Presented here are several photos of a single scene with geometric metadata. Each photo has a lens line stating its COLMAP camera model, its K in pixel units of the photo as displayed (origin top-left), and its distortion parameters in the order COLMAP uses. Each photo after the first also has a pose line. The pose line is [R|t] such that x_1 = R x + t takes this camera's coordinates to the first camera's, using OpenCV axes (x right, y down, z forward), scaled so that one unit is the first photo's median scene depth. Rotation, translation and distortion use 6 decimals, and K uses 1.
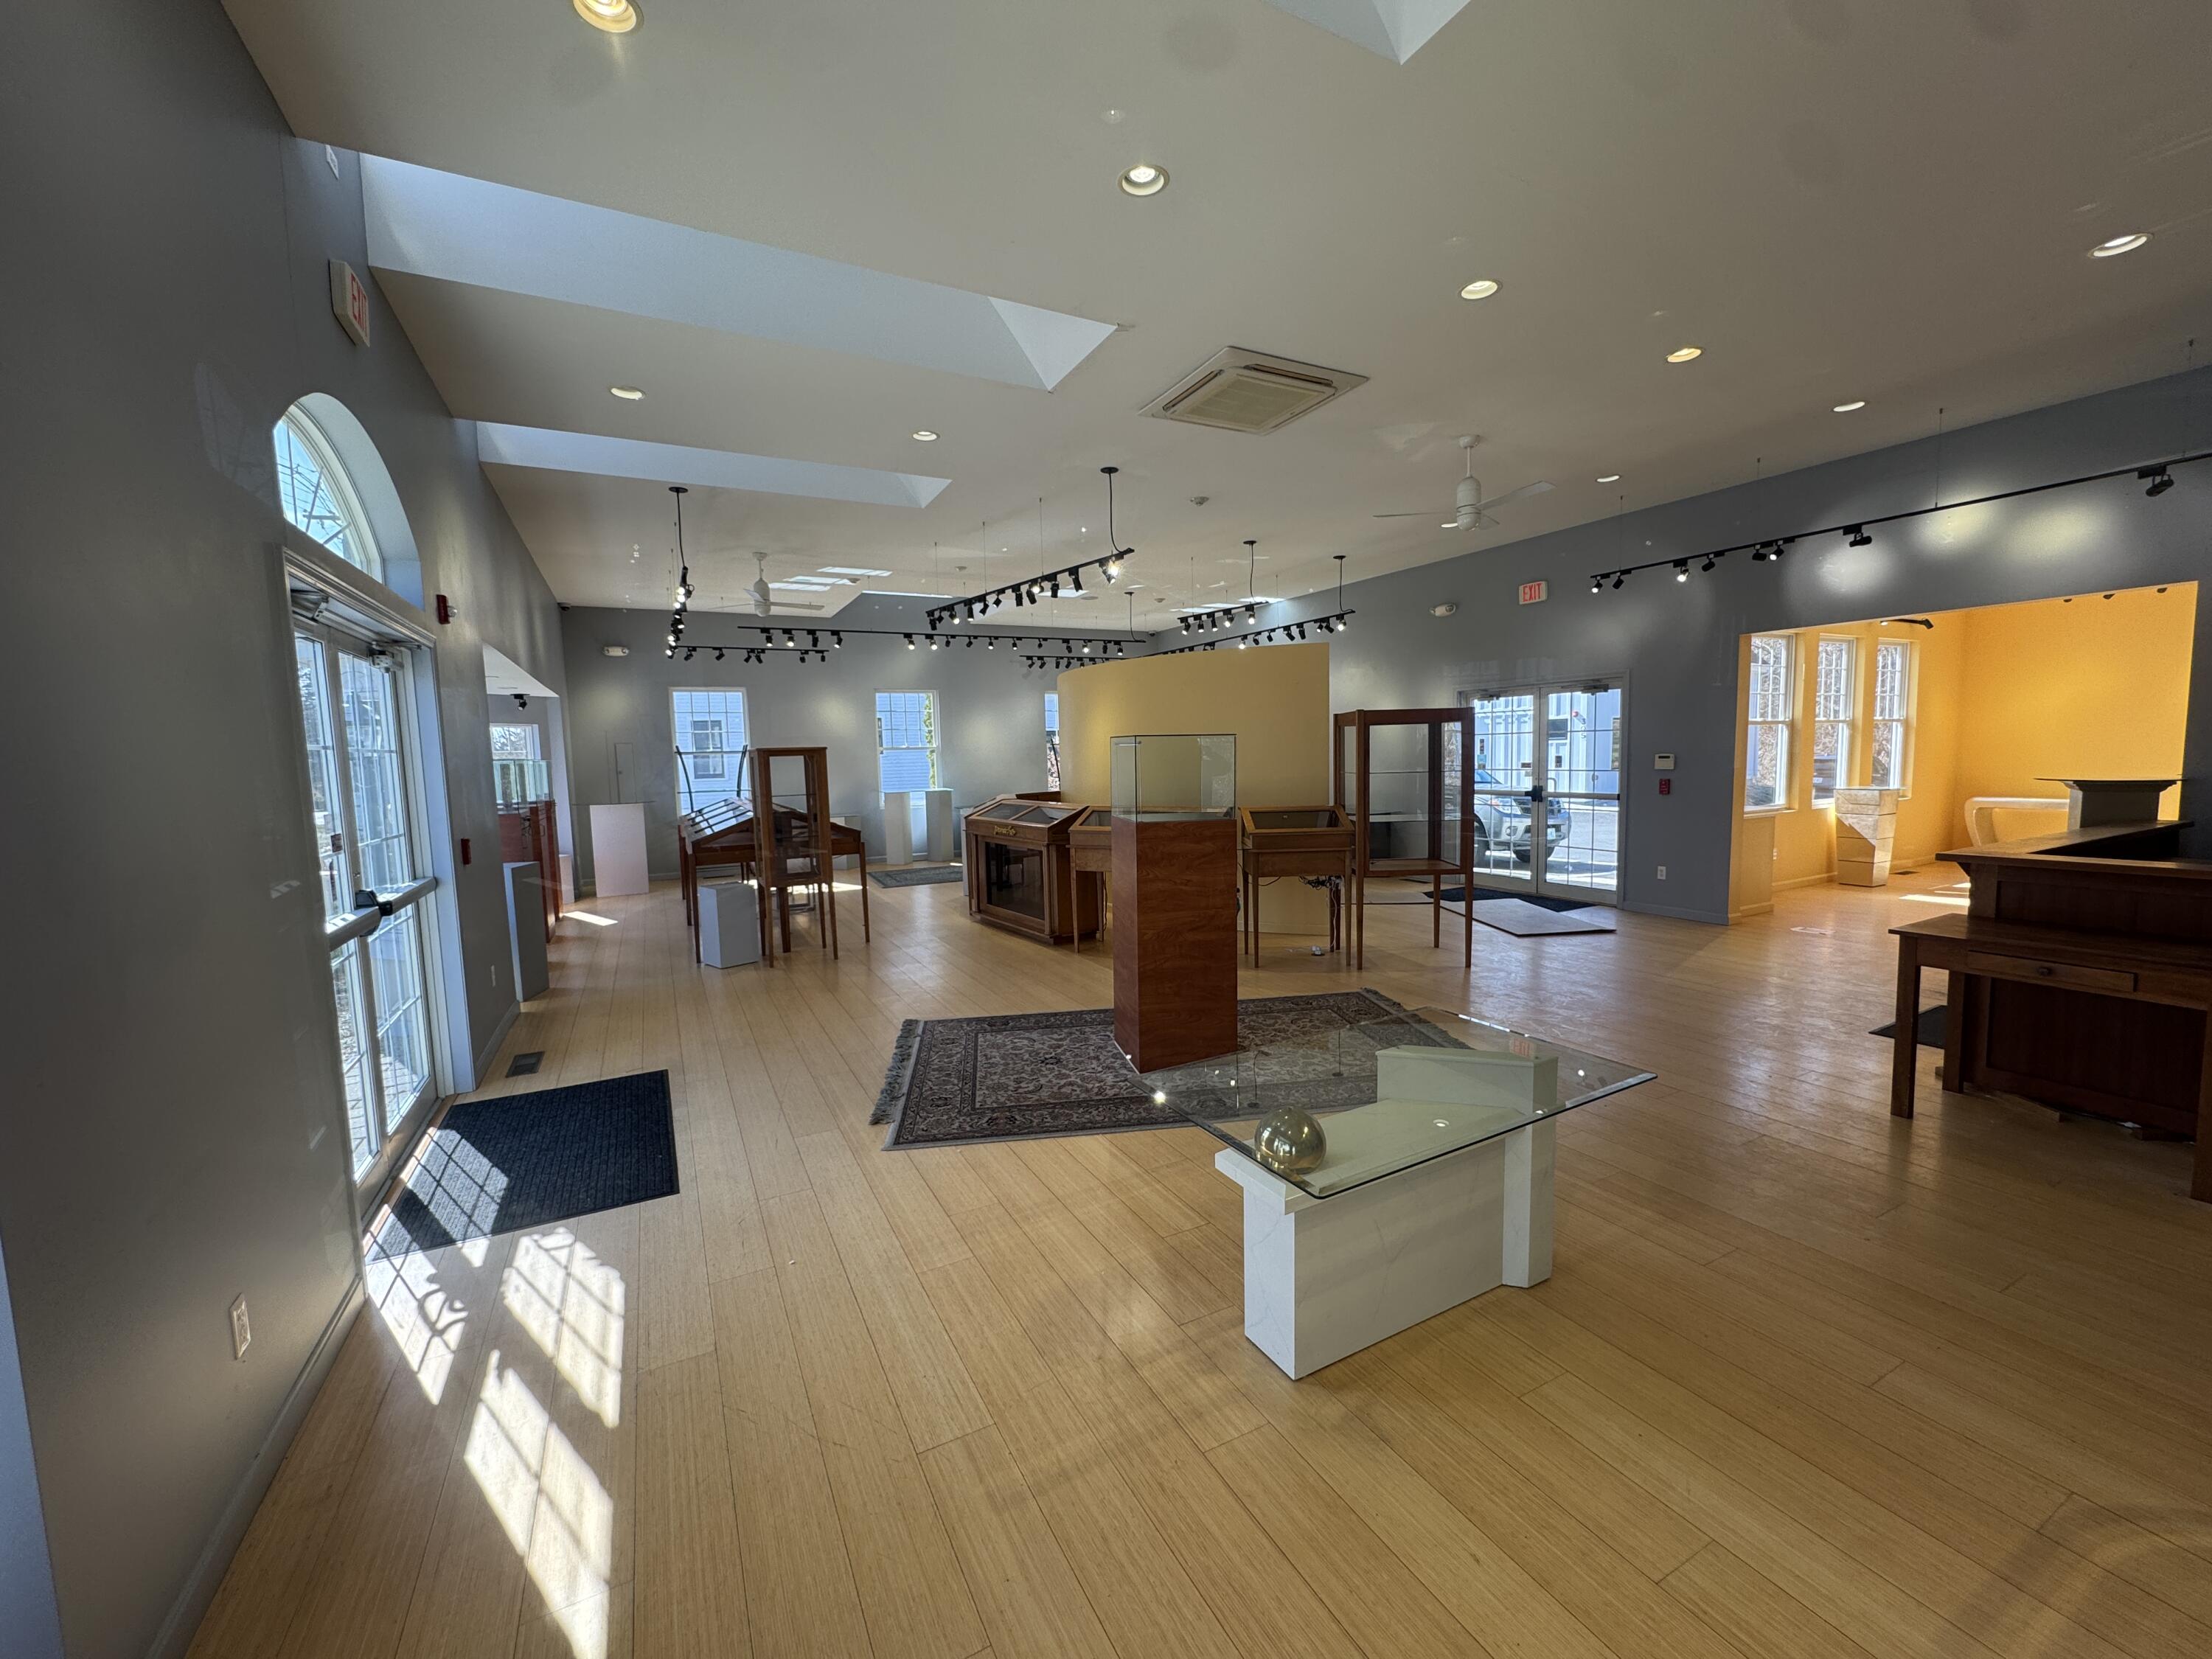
lens RADIAL K [[883.9, 0, 1105.0], [0, 883.9, 830.5], [0, 0, 1]] dist [-0.002846, 0.000088]
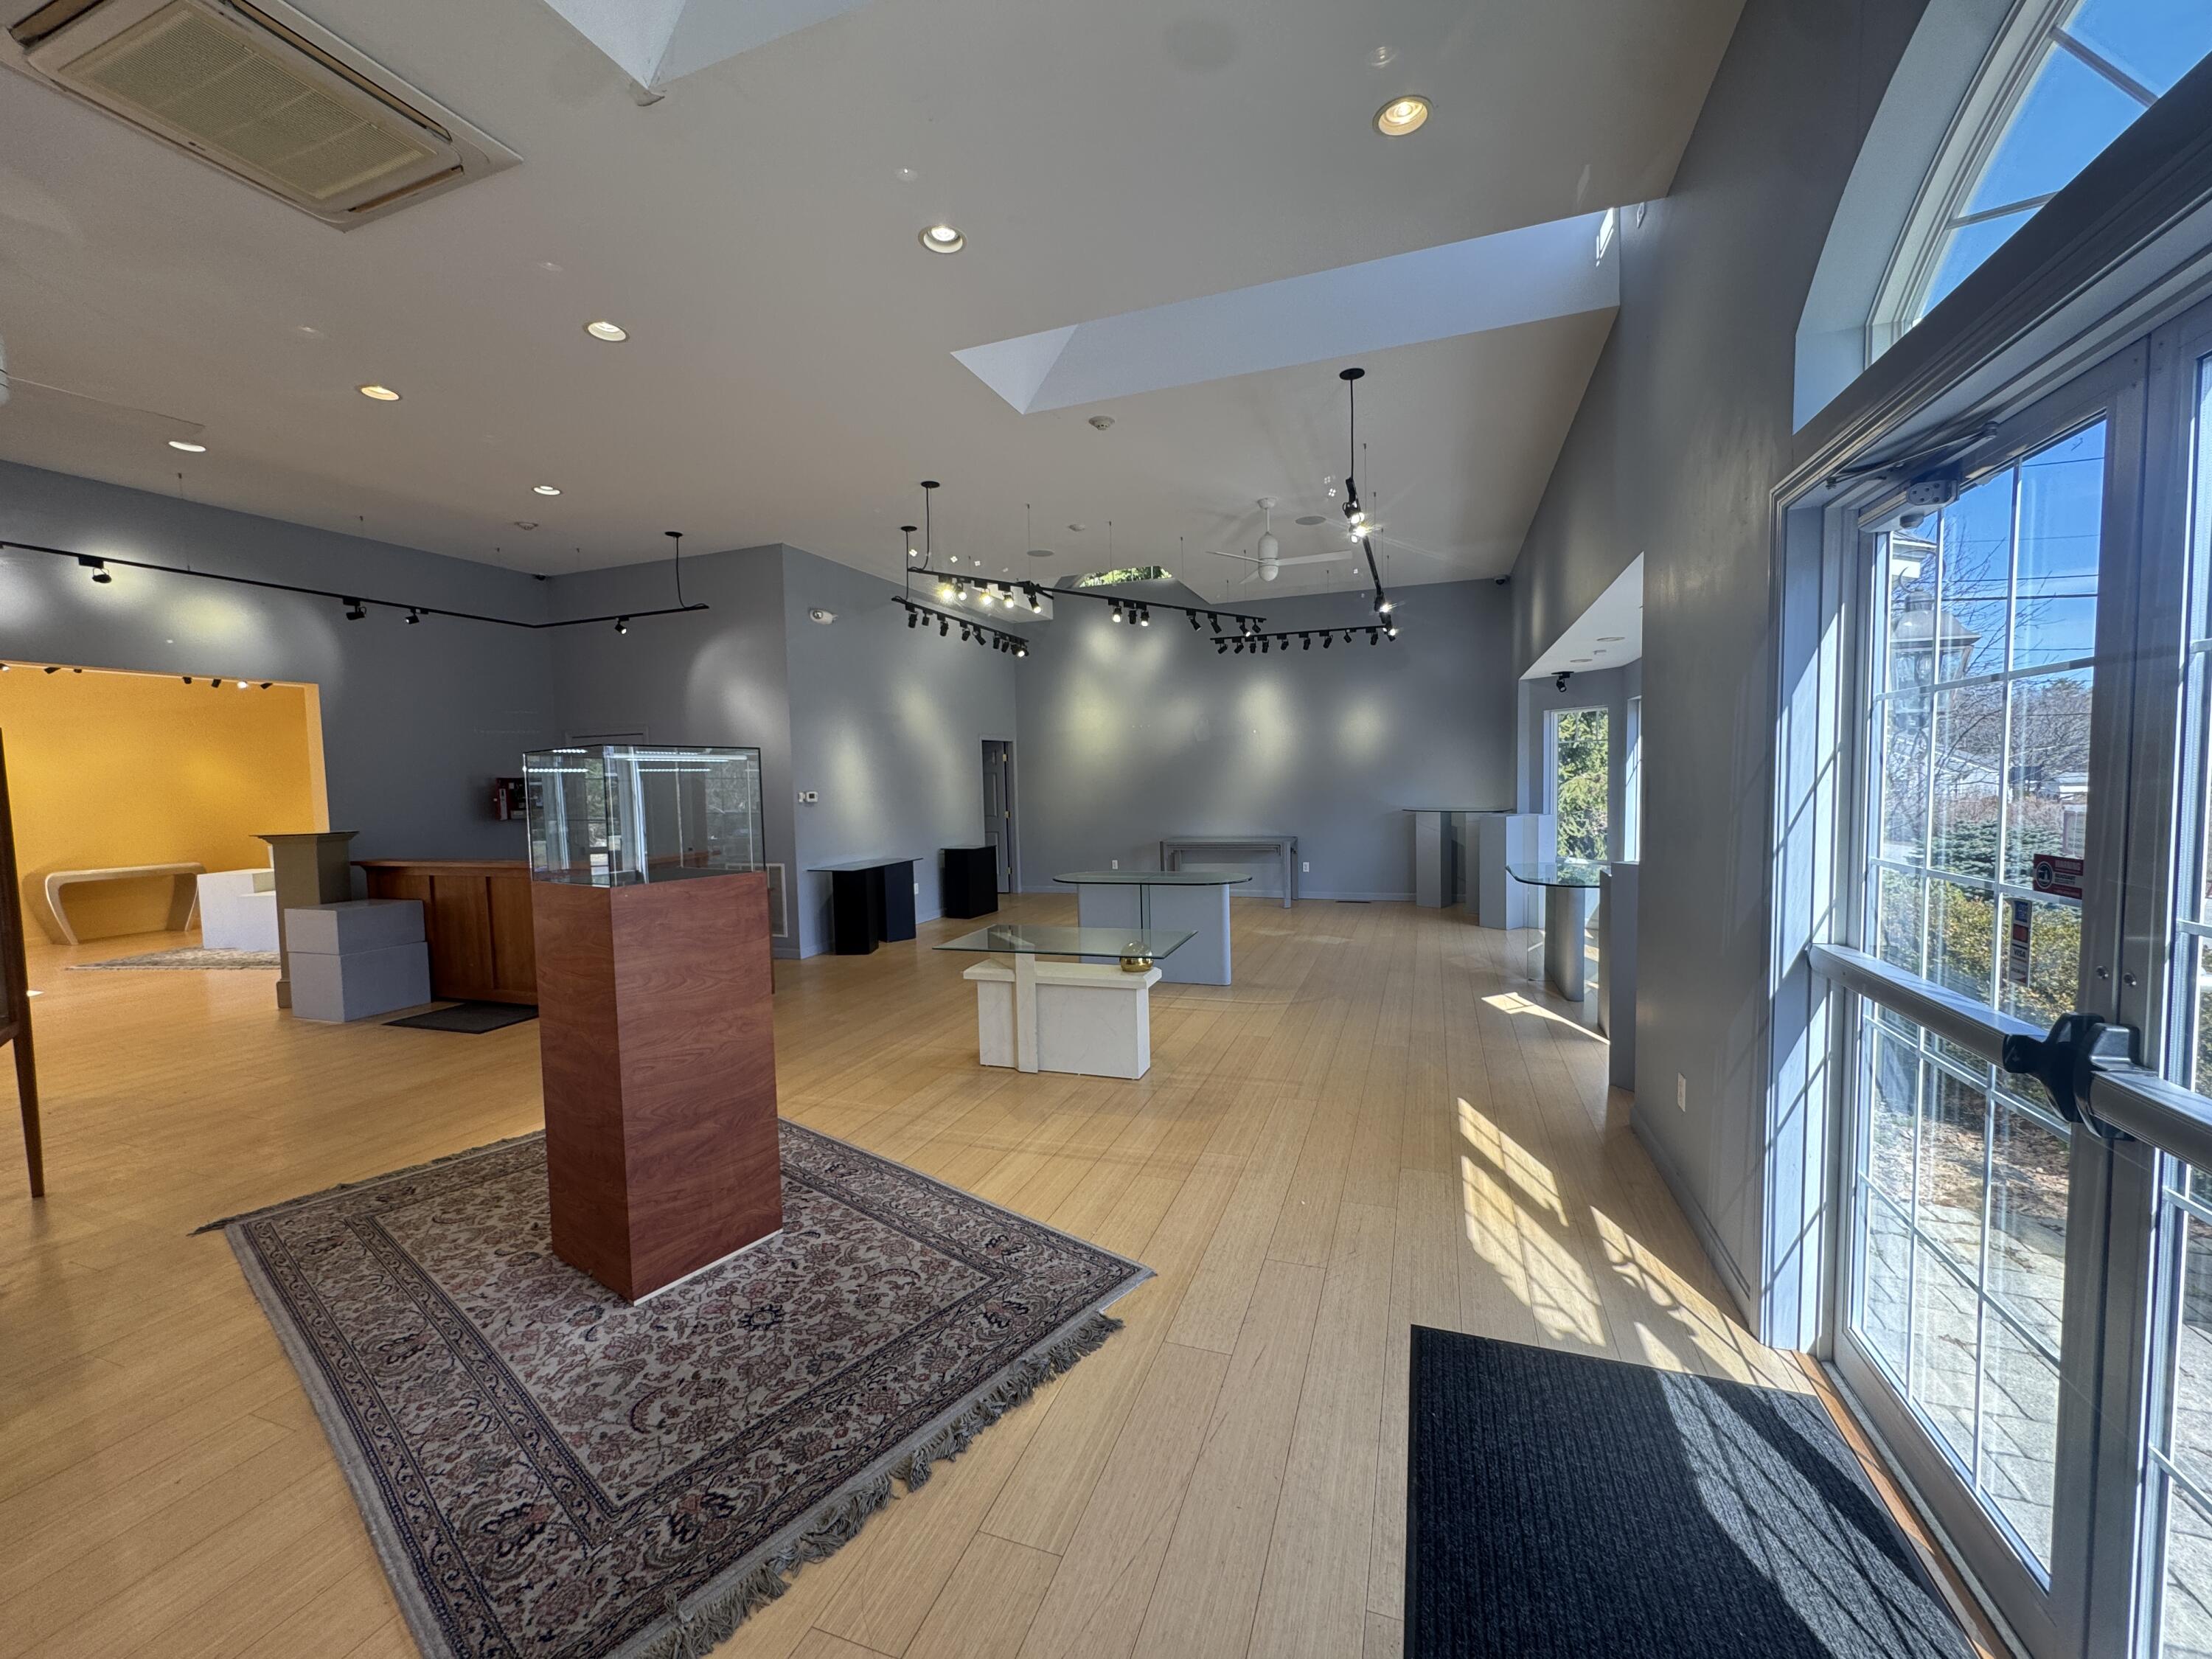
lens RADIAL K [[883.9, 0, 1107.9], [0, 883.9, 828.0], [0, 0, 1]] dist [-0.002846, 0.000088]
pose [[-0.677220, 0.000540, 0.735780, -0.889754], [0.106752, 0.989491, 0.097529, -0.109899], [-0.727995, 0.144595, -0.670161, 1.685443]]
